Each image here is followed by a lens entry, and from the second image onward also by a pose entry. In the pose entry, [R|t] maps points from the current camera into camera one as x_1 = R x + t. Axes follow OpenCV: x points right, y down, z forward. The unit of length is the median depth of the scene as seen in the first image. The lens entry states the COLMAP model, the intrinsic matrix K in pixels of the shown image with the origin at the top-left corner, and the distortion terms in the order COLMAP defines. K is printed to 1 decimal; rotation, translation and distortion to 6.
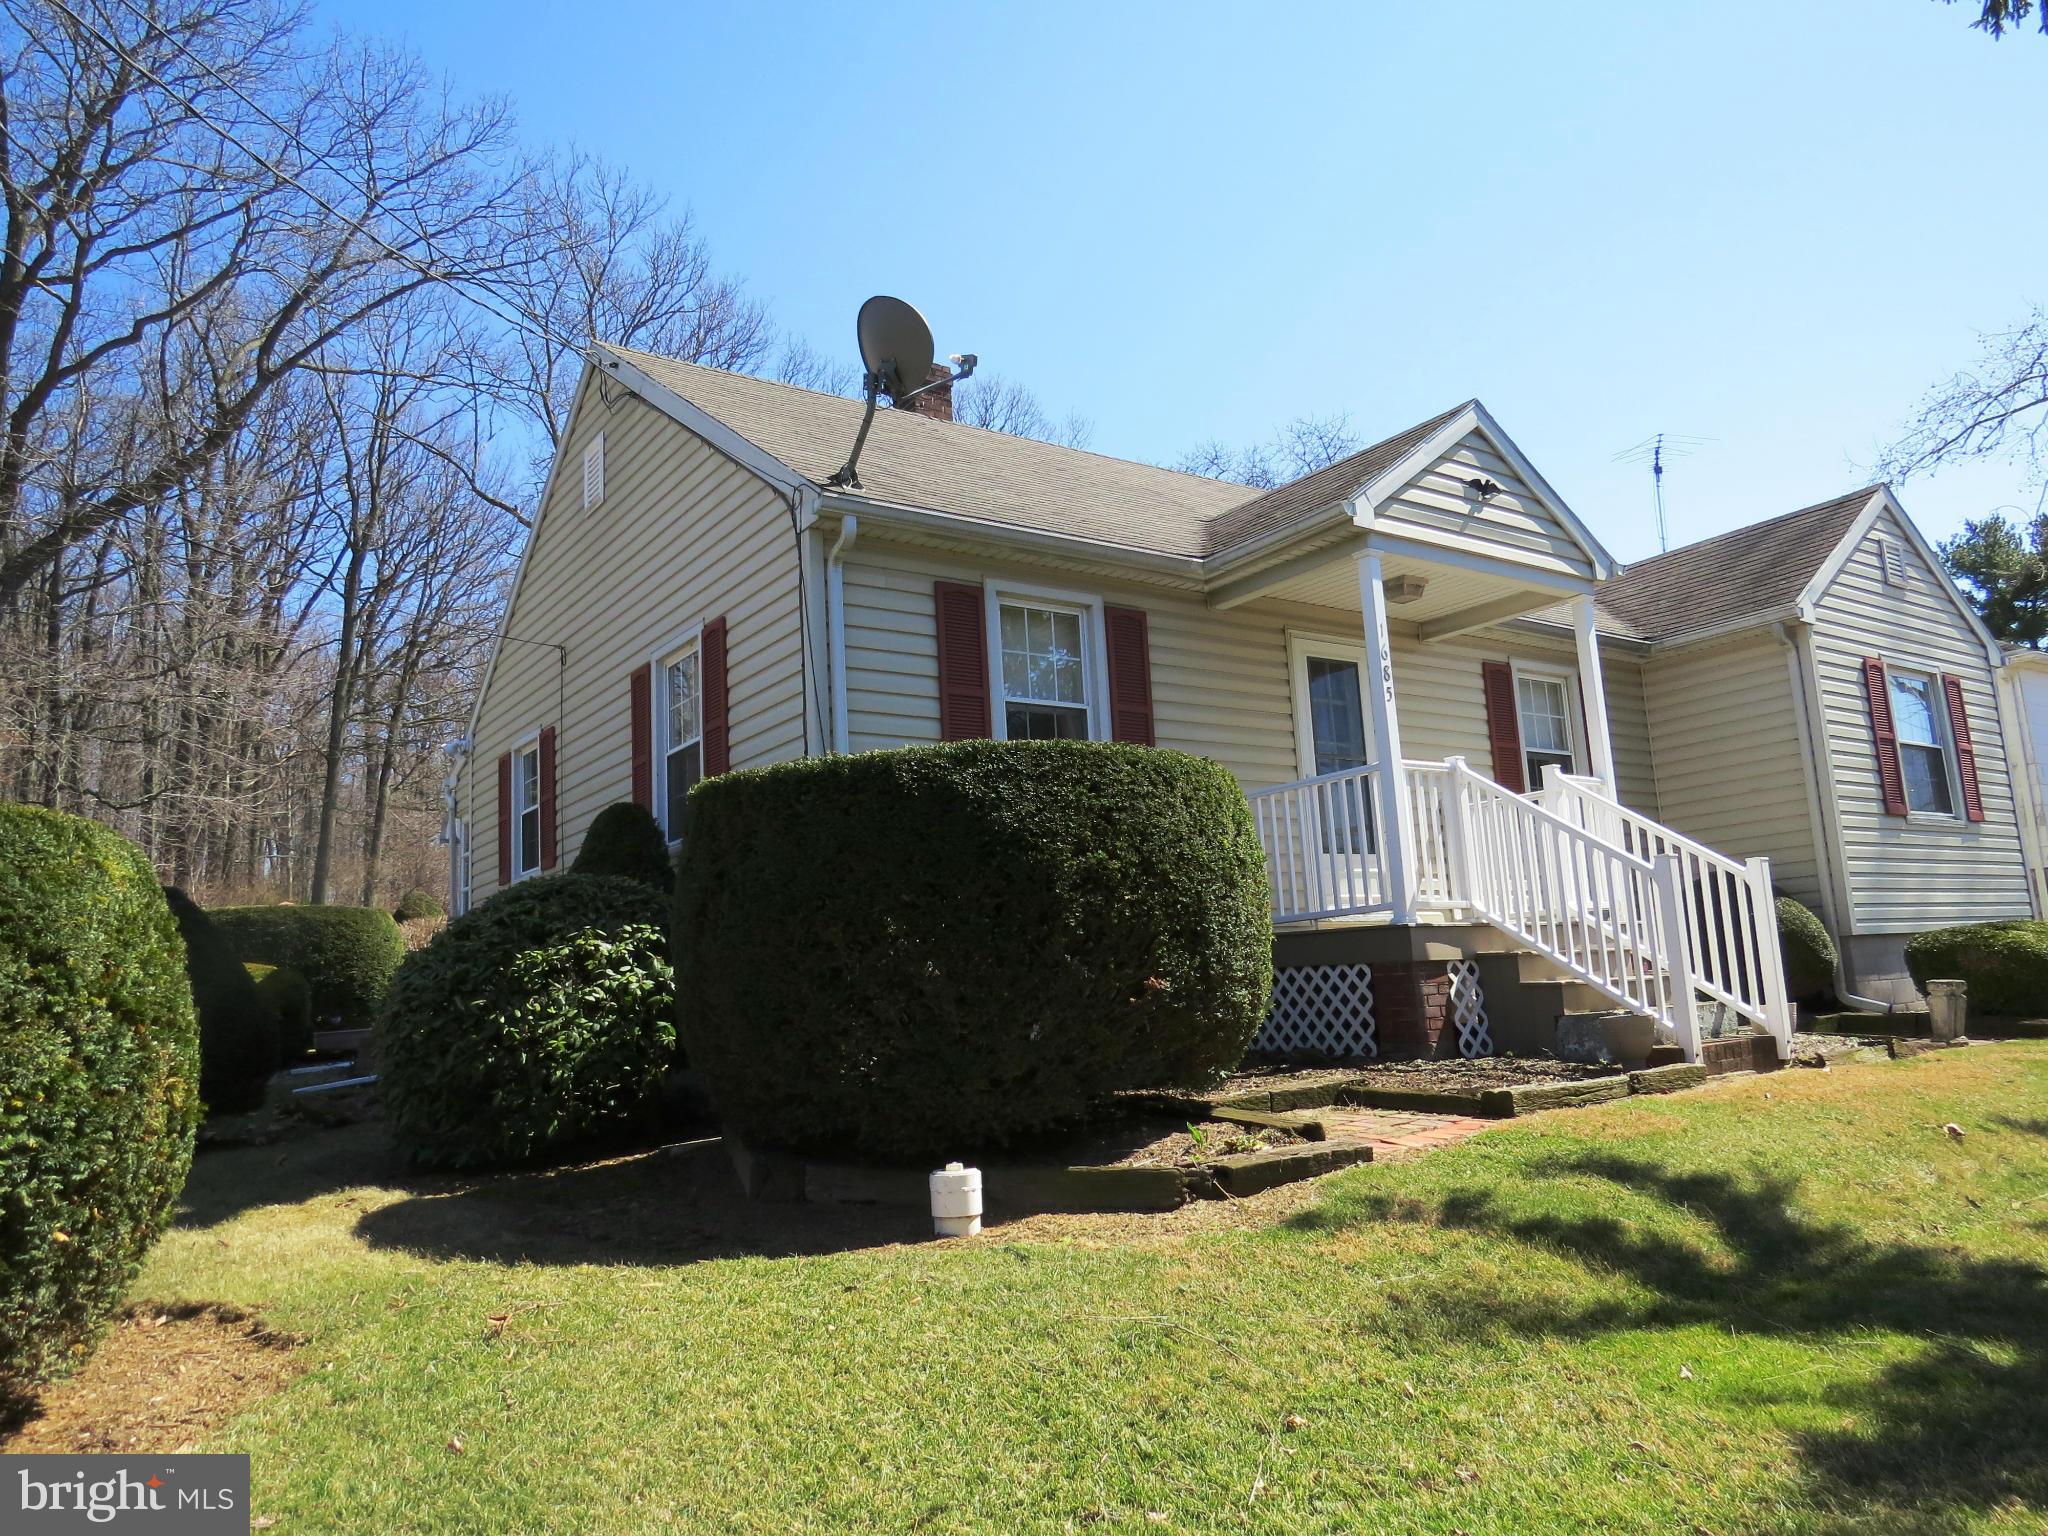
lens RADIAL K [[1453.0, 0, 1040.4], [0, 1453.0, 759.3], [0, 0, 1]] dist [-0.018448, 0.009308]
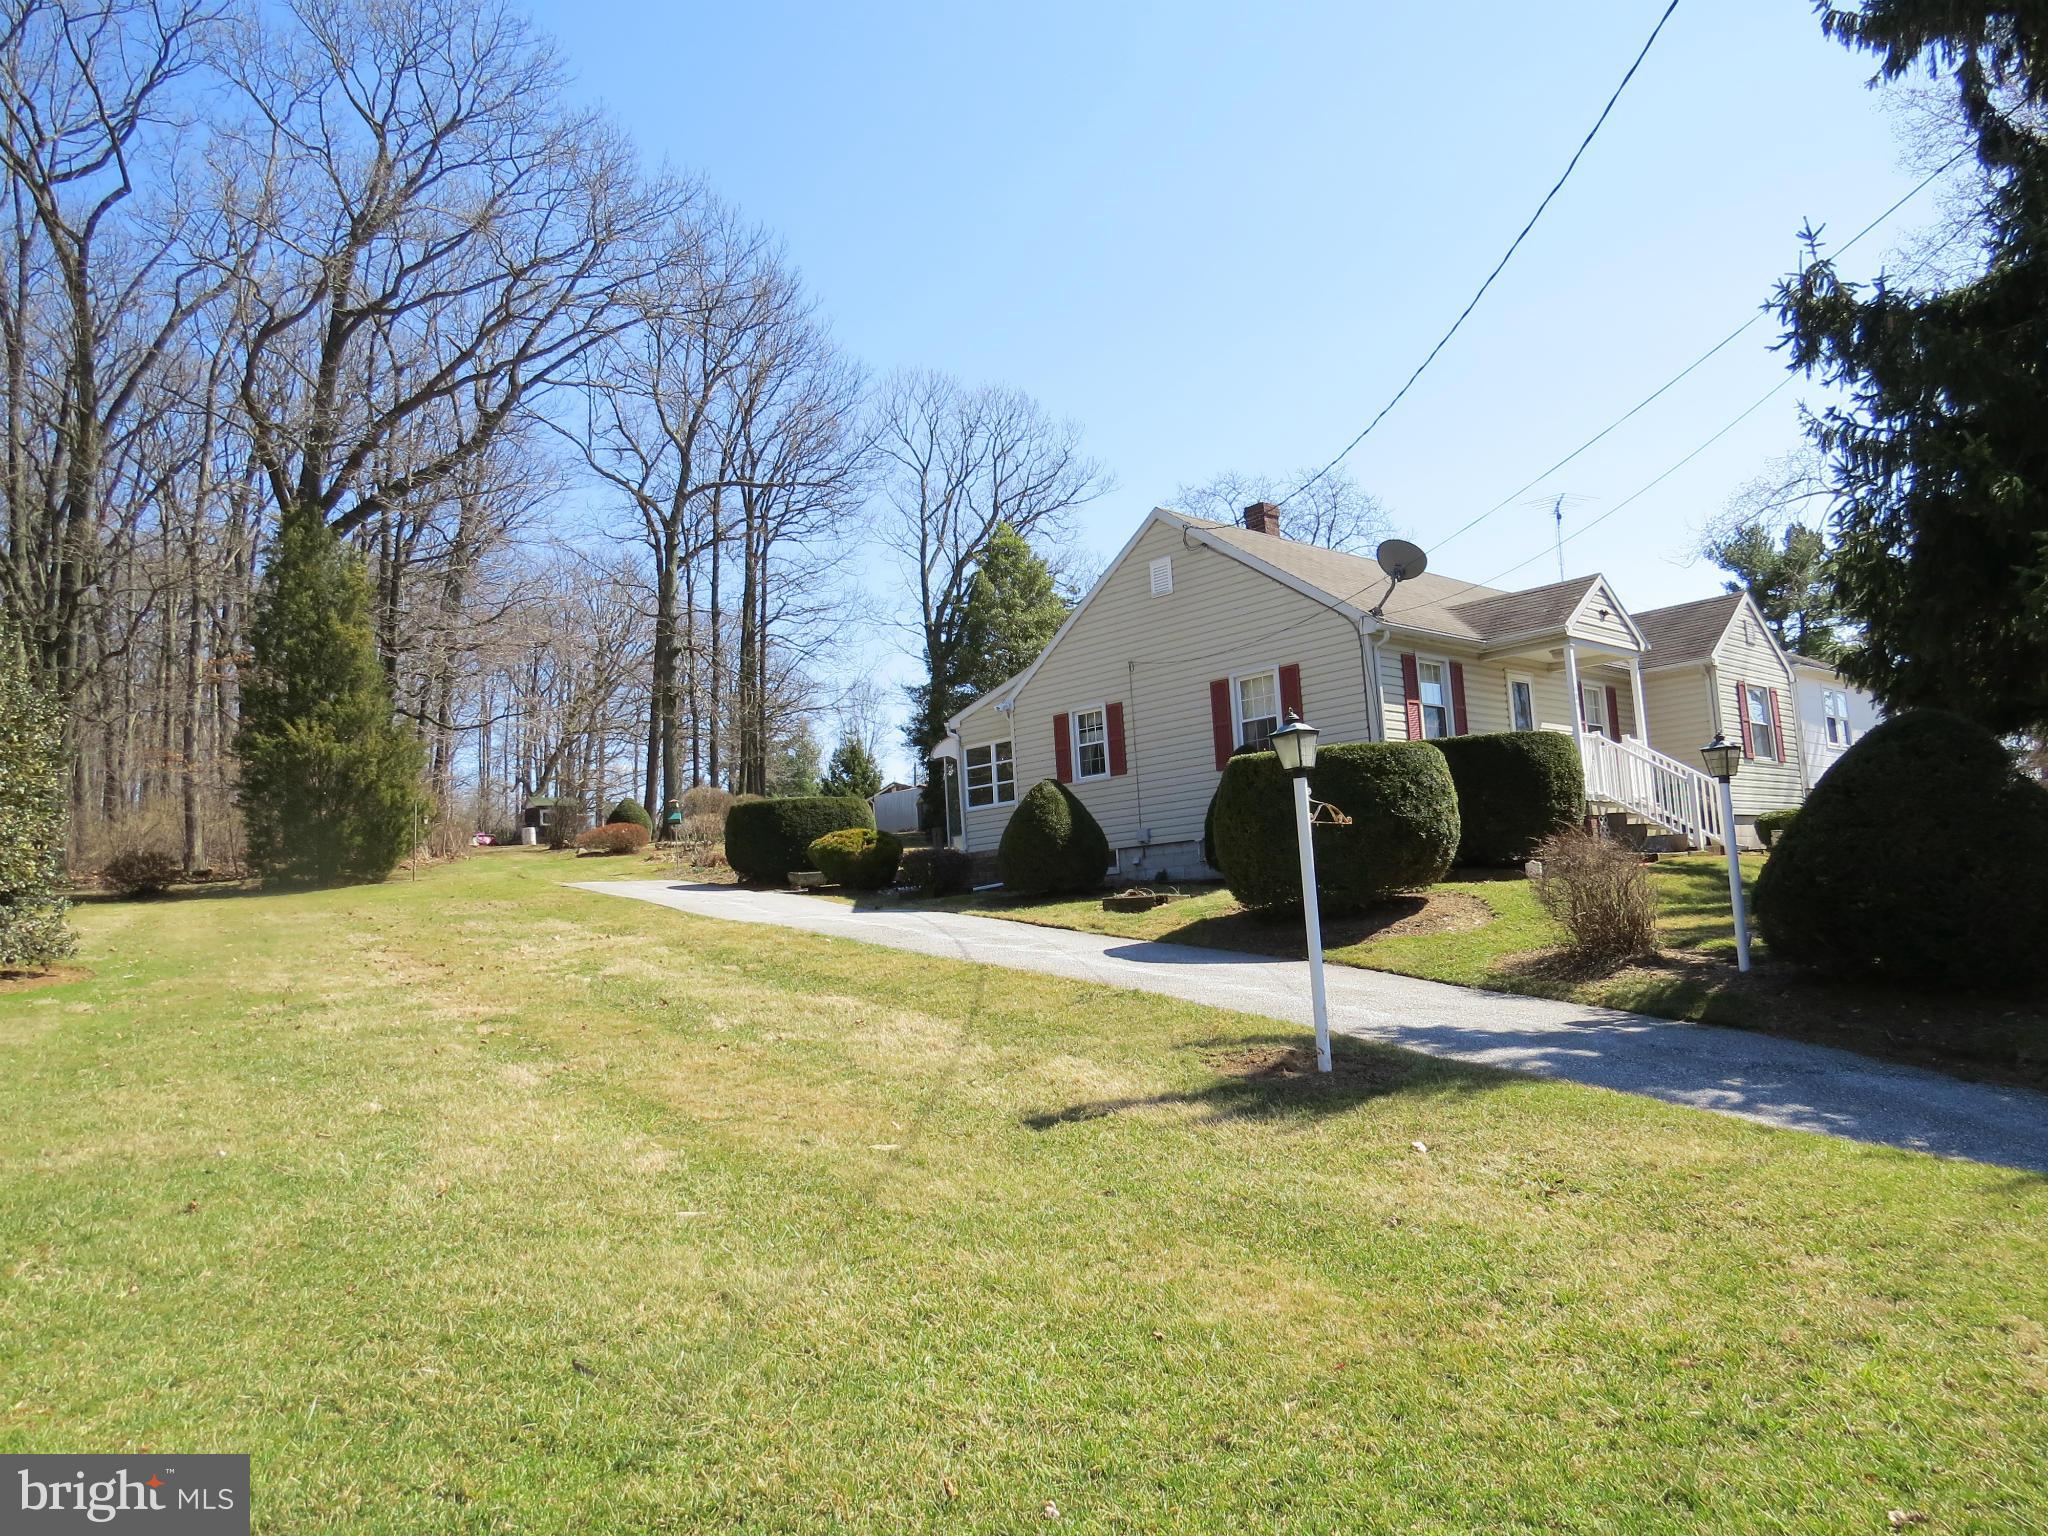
lens RADIAL K [[1453.0, 0, 1016.8], [0, 1453.0, 775.5], [0, 0, 1]] dist [-0.018448, 0.009308]
pose [[0.991150, 0.015282, 0.131864, -0.905234], [-0.023501, 0.997861, 0.060999, -0.048477], [-0.130650, -0.063558, 0.989389, -1.151056]]
